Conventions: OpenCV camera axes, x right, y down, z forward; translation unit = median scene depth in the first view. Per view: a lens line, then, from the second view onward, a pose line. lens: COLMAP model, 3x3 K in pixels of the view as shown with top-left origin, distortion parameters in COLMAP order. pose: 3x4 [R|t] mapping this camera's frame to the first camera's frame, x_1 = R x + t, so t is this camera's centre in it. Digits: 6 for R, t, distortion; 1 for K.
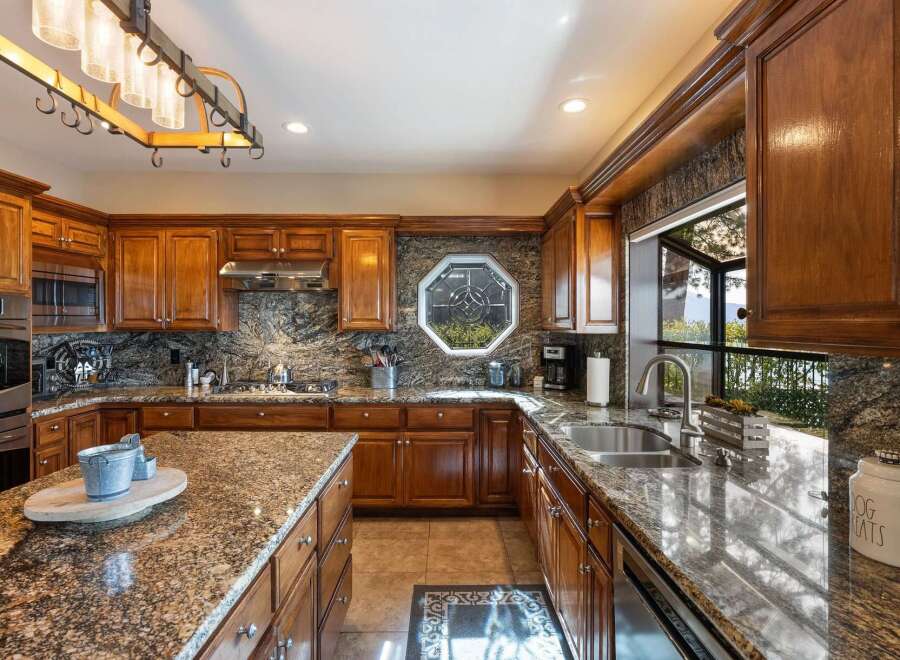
lens RADIAL K [[452.6, 0, 450.6], [0, 452.6, 325.1], [0, 0, 1]] dist [-0.005619, 0.000964]
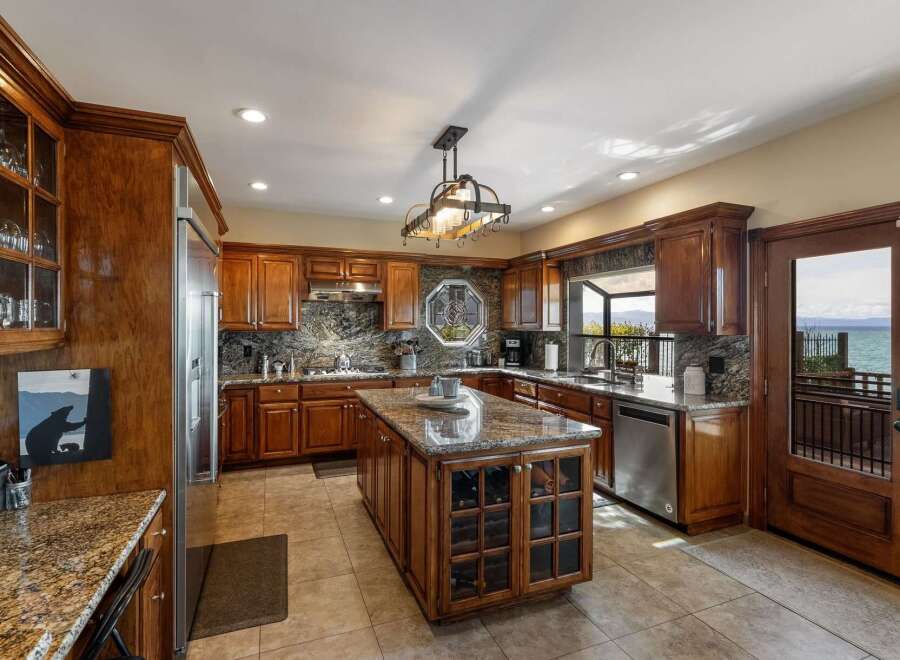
lens RADIAL K [[452.6, 0, 451.5], [0, 452.6, 325.5], [0, 0, 1]] dist [-0.005619, 0.000964]
pose [[0.931831, -0.001209, 0.362891, -0.603256], [0.001666, 0.999998, -0.000948, -0.001682], [-0.362889, 0.001488, 0.931831, -0.463601]]
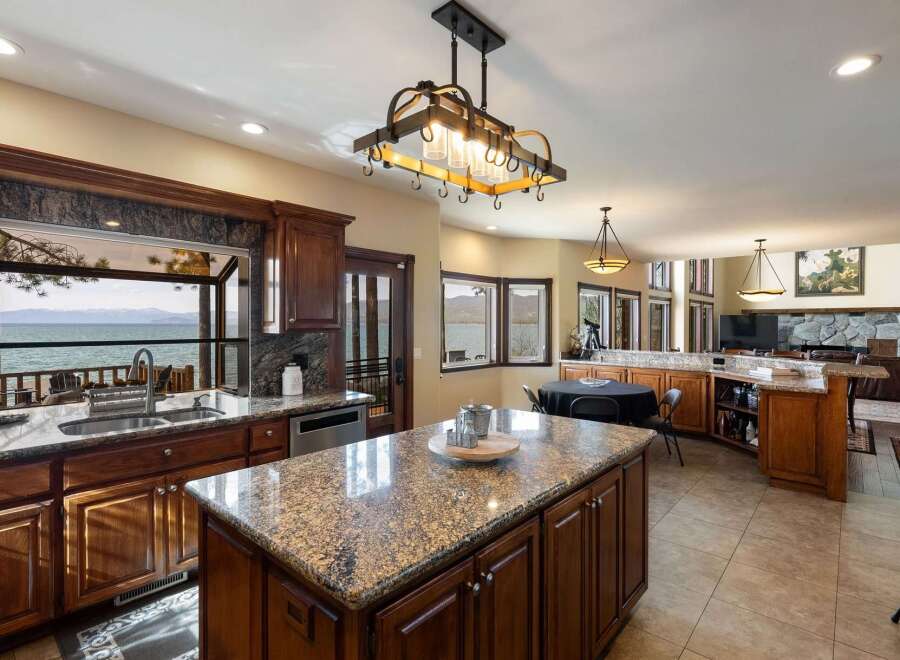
lens RADIAL K [[452.6, 0, 448.9], [0, 452.6, 328.5], [0, 0, 1]] dist [-0.005619, 0.000964]
pose [[-0.738835, -0.010979, 0.673797, -0.643409], [-0.000742, 0.999880, 0.015480, -0.007224], [-0.673886, 0.010937, -0.738754, 0.820957]]
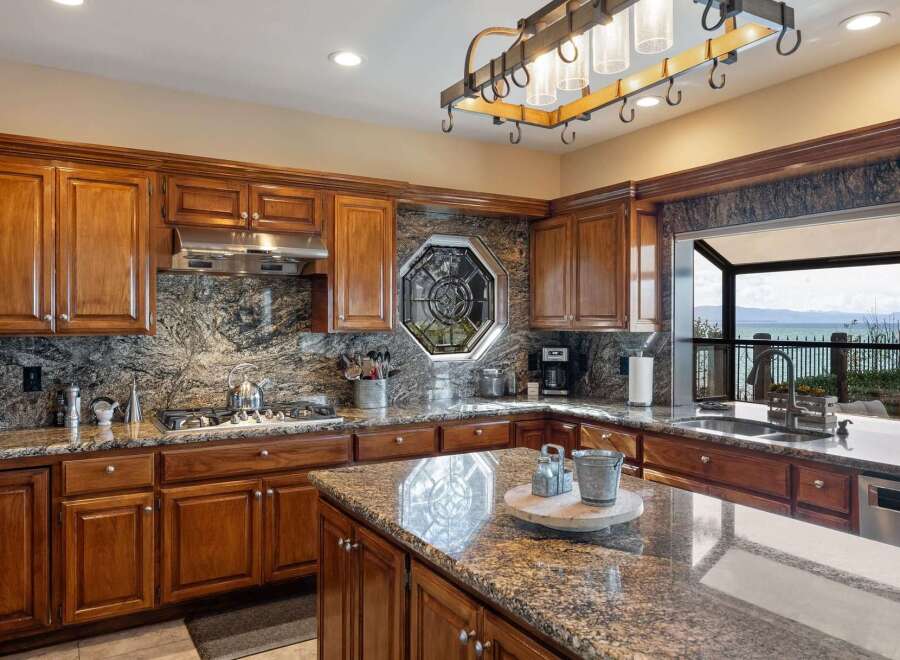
lens RADIAL K [[661.4, 0, 451.1], [0, 661.4, 324.5], [0, 0, 1]] dist [0.002203, -0.002696]
pose [[0.863014, -0.003922, 0.505165, -0.645417], [0.002698, 0.999991, 0.003154, -0.002607], [-0.505173, -0.001358, 0.863017, -0.022998]]
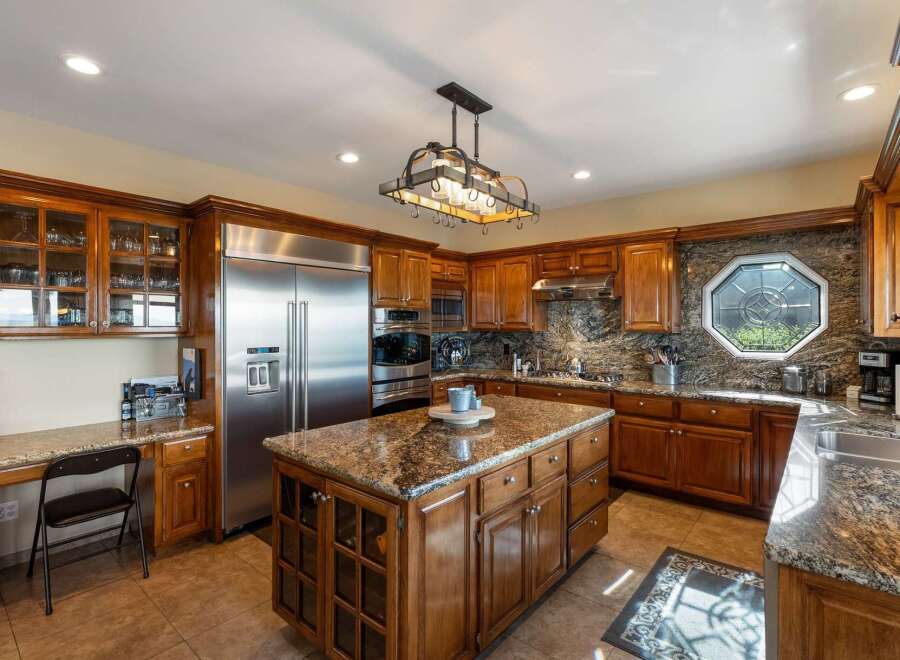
lens RADIAL K [[452.6, 0, 445.1], [0, 452.6, 325.9], [0, 0, 1]] dist [-0.005619, 0.000964]
pose [[0.753697, 0.000425, -0.657221, 0.189447], [-0.001713, 0.999998, -0.001317, -0.000528], [0.657219, 0.002119, 0.753696, -0.205525]]
